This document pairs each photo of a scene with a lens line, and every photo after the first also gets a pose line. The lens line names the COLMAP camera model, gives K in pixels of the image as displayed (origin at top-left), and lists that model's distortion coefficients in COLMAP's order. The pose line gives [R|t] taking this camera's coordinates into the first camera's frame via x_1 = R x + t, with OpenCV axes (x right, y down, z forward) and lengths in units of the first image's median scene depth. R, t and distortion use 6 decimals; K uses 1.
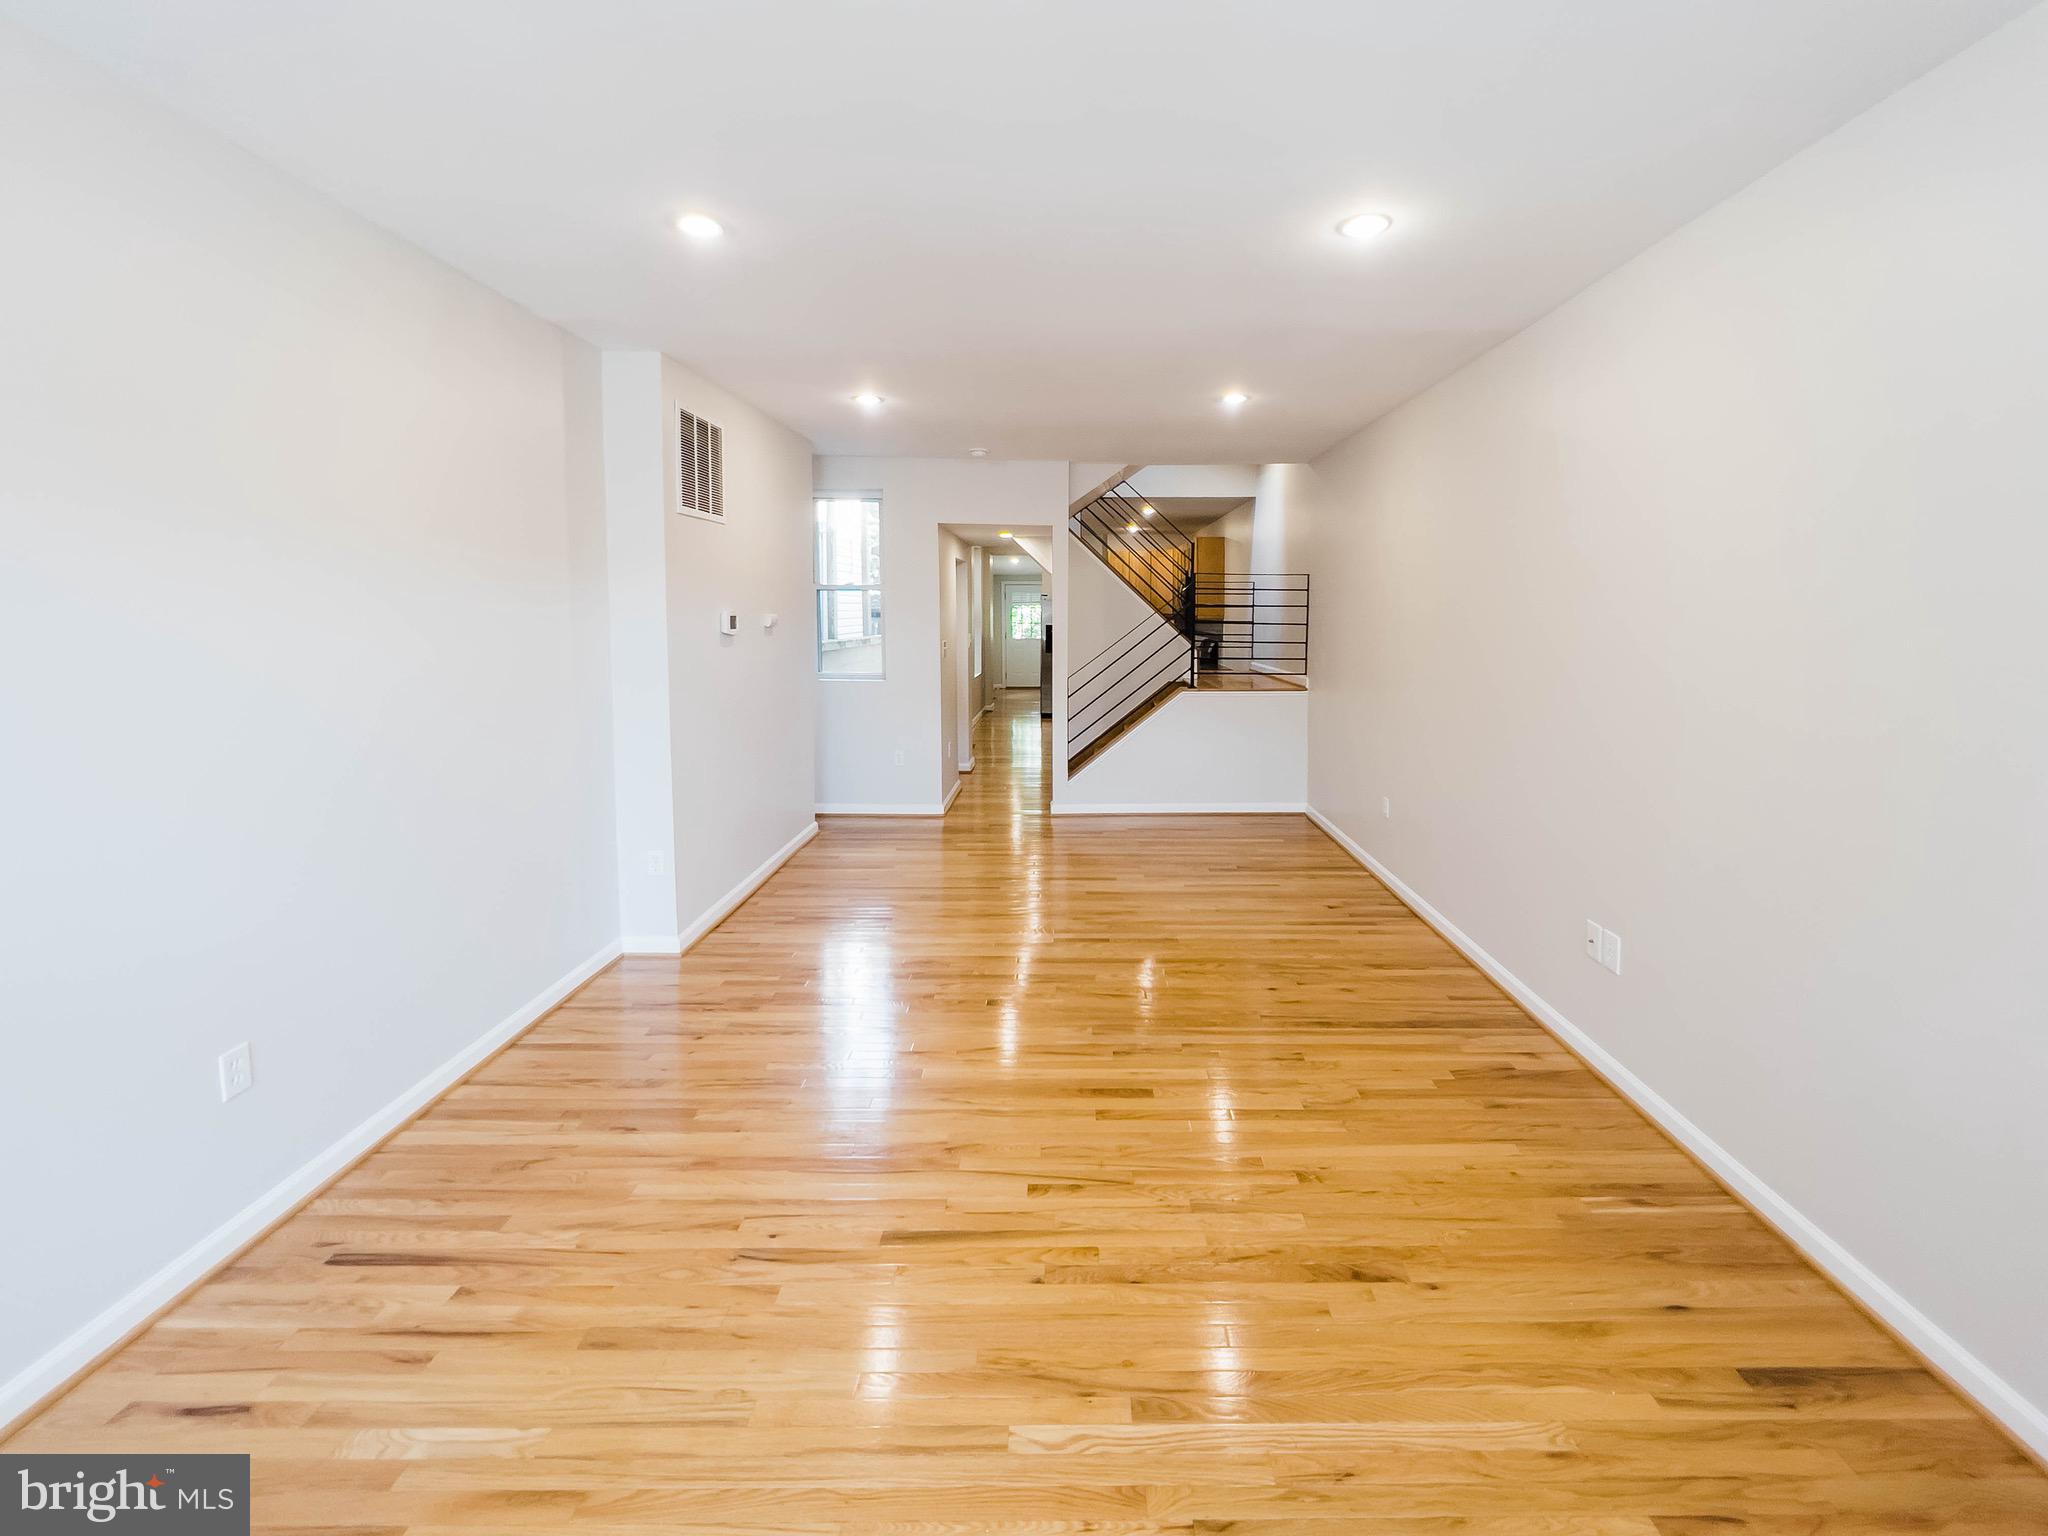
lens RADIAL K [[824.2, 0, 1033.2], [0, 824.2, 767.8], [0, 0, 1]] dist [-0.003470, 0.000003]
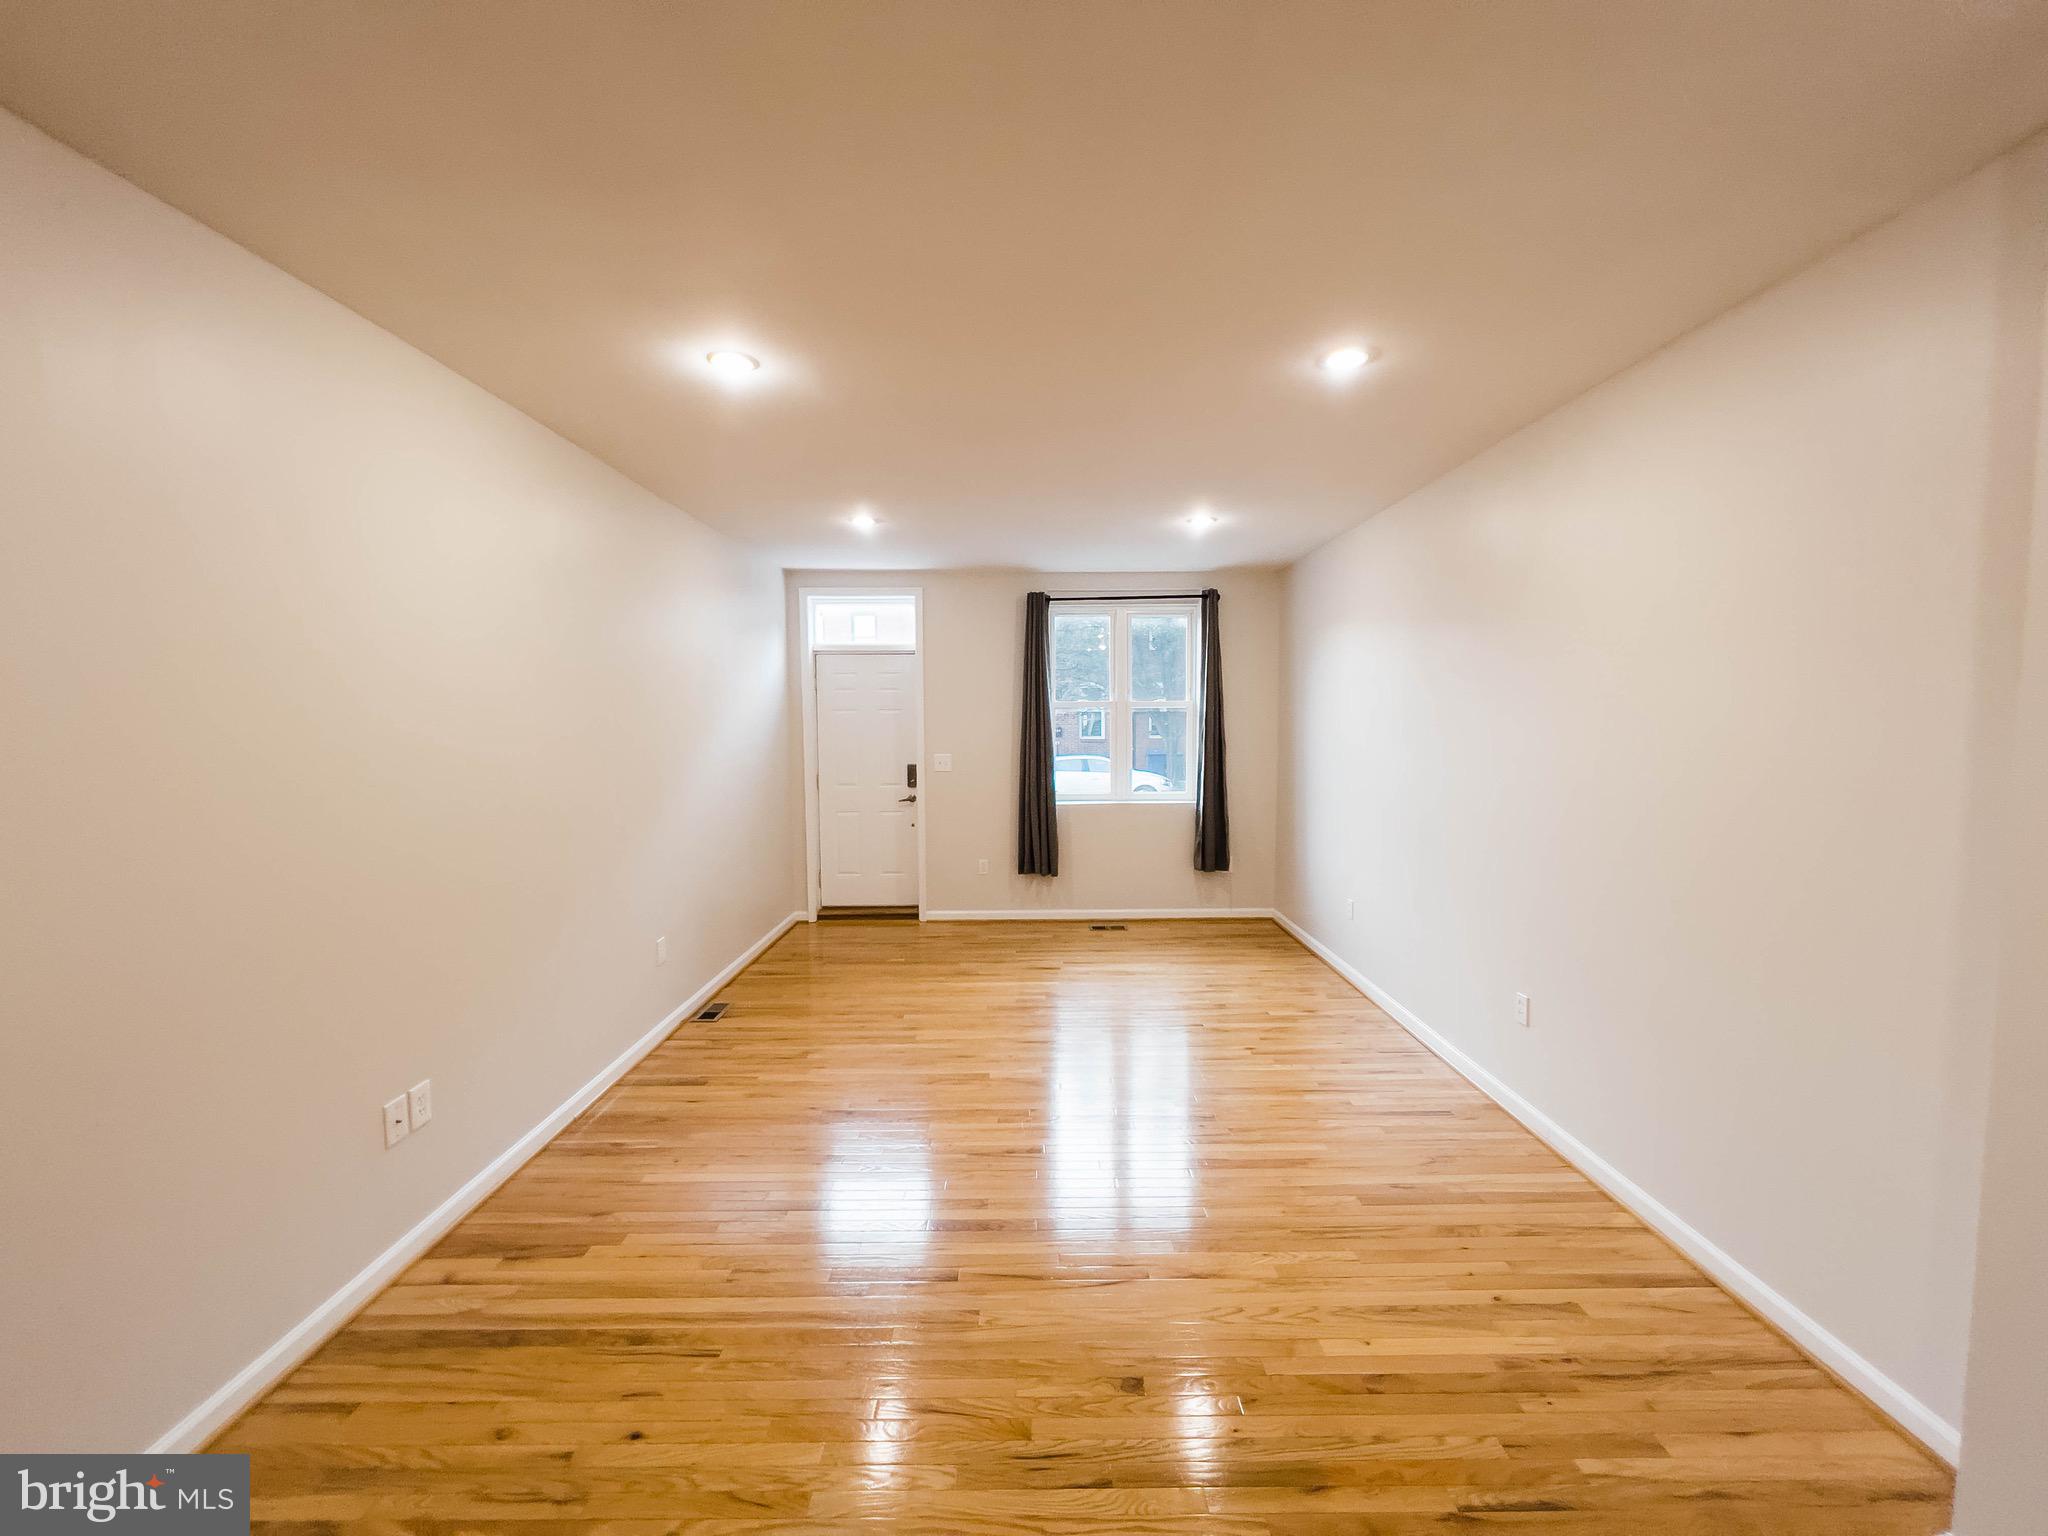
lens RADIAL K [[824.2, 0, 1014.9], [0, 824.2, 769.8], [0, 0, 1]] dist [-0.003470, 0.000003]
pose [[-0.999504, 0.003035, -0.031338, 0.070166], [-0.004991, 0.967482, 0.252889, -0.382977], [0.031086, 0.252920, -0.966988, 1.822856]]
